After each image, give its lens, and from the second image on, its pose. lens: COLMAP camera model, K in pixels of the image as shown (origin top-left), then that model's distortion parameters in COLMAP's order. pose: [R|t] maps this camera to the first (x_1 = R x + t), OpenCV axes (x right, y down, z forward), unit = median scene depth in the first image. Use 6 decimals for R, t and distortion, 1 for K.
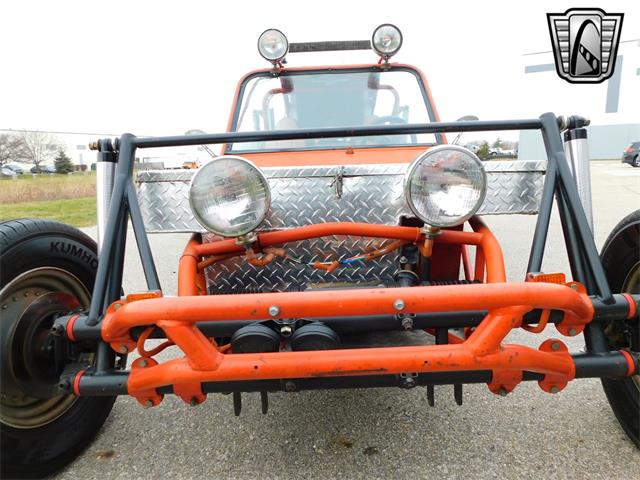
lens RADIAL K [[422.7, 0, 321.7], [0, 422.7, 238.9], [0, 0, 1]] dist [-0.072163, 0.055915]
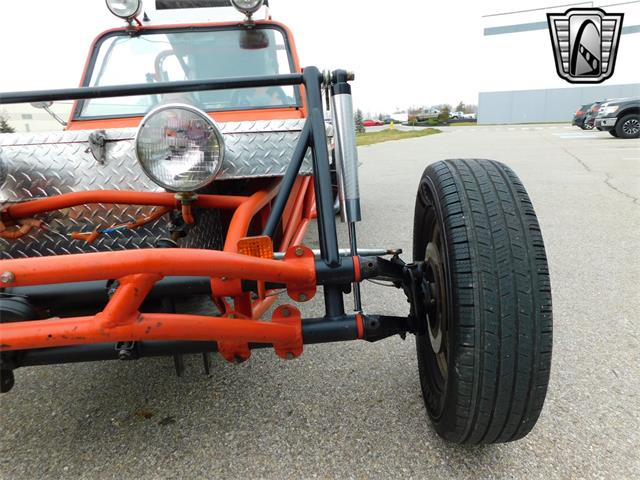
lens RADIAL K [[422.7, 0, 320.5], [0, 422.7, 239.1], [0, 0, 1]] dist [-0.072163, 0.055915]
pose [[0.996808, -0.032595, 0.072881, 0.443490], [0.026876, 0.996581, 0.078125, 0.010823], [-0.075179, -0.075917, 0.994276, 0.022631]]
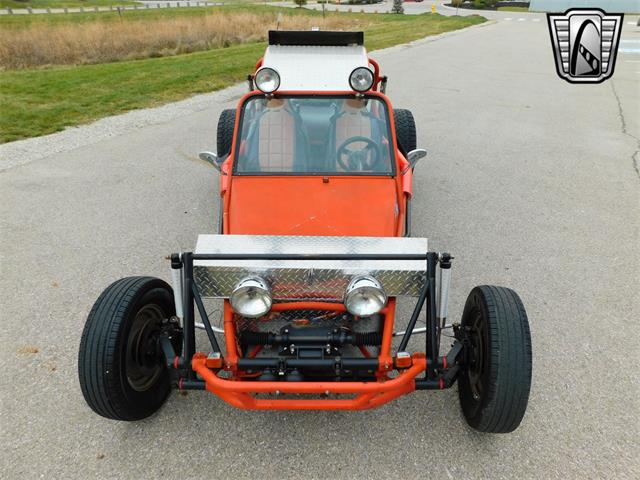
lens RADIAL K [[422.7, 0, 320.6], [0, 422.7, 239.7], [0, 0, 1]] dist [-0.072163, 0.055915]
pose [[0.999037, 0.028418, 0.033424, 0.018307], [-0.038346, 0.935759, 0.350549, -0.864992], [-0.021315, -0.351493, 0.935948, -0.570061]]
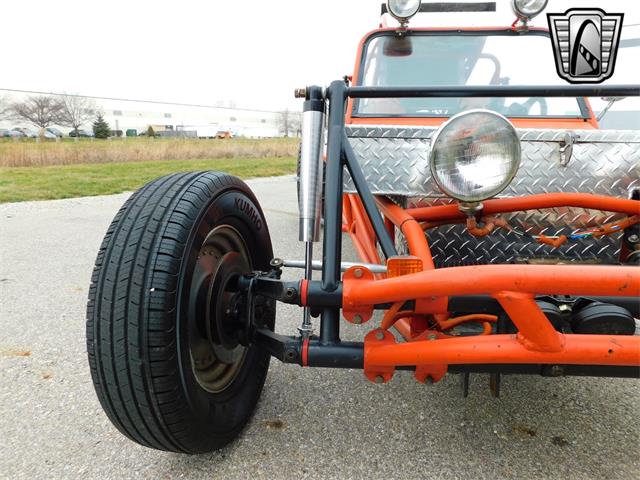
lens RADIAL K [[422.7, 0, 320.3], [0, 422.7, 239.9], [0, 0, 1]] dist [-0.072163, 0.055915]
pose [[0.996476, 0.056680, -0.061823, -0.403070], [-0.052876, 0.996704, 0.061523, 0.032595], [0.065106, -0.058038, 0.996189, 0.072535]]
